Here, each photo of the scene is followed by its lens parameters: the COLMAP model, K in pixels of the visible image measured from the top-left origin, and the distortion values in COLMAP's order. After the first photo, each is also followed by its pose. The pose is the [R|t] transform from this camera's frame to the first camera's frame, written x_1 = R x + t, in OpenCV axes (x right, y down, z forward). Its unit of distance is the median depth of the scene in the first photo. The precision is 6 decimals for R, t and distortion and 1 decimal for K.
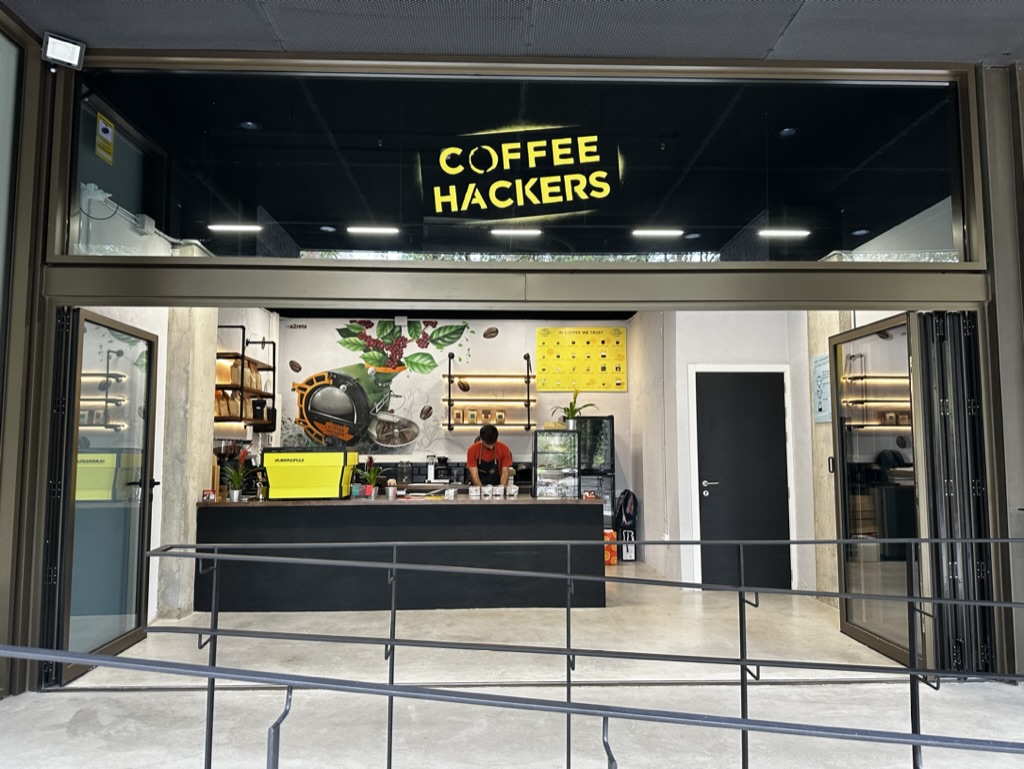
lens RADIAL K [[715.8, 0, 510.6], [0, 715.8, 389.9], [0, 0, 1]] dist [0.007114, -0.003683]
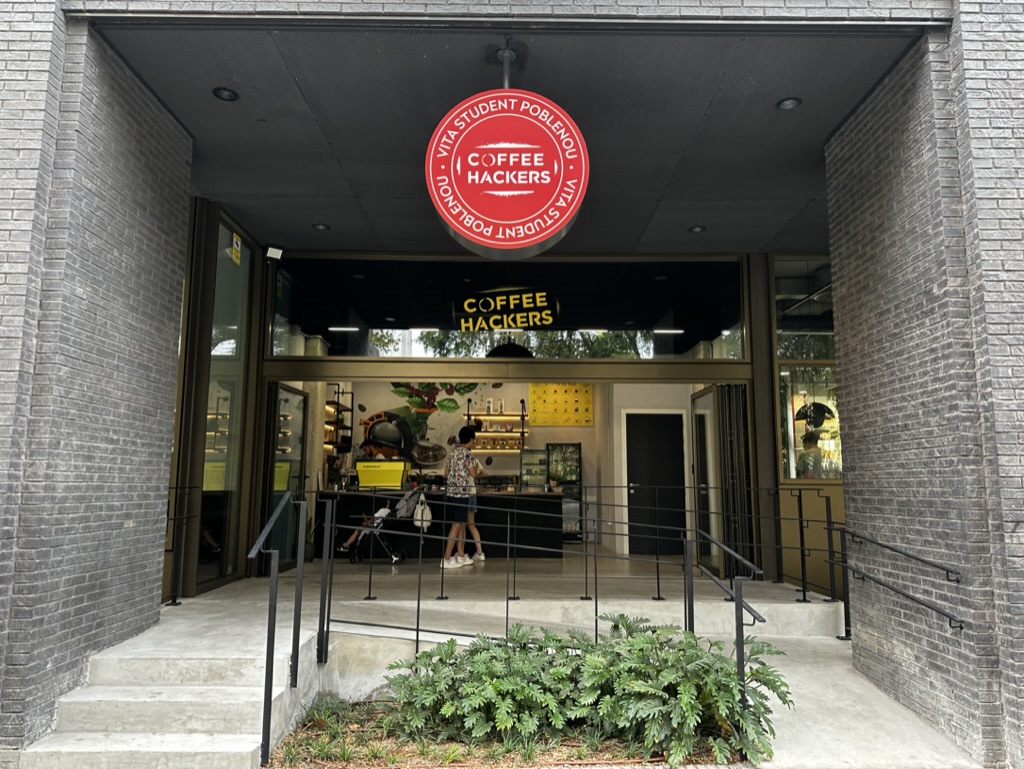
lens RADIAL K [[715.8, 0, 516.6], [0, 715.8, 382.0], [0, 0, 1]] dist [0.007114, -0.003683]
pose [[0.999835, 0.002492, -0.017995, 0.053038], [-0.003553, 0.998242, -0.059166, -0.000580], [0.017816, 0.059220, 0.998086, -0.618894]]
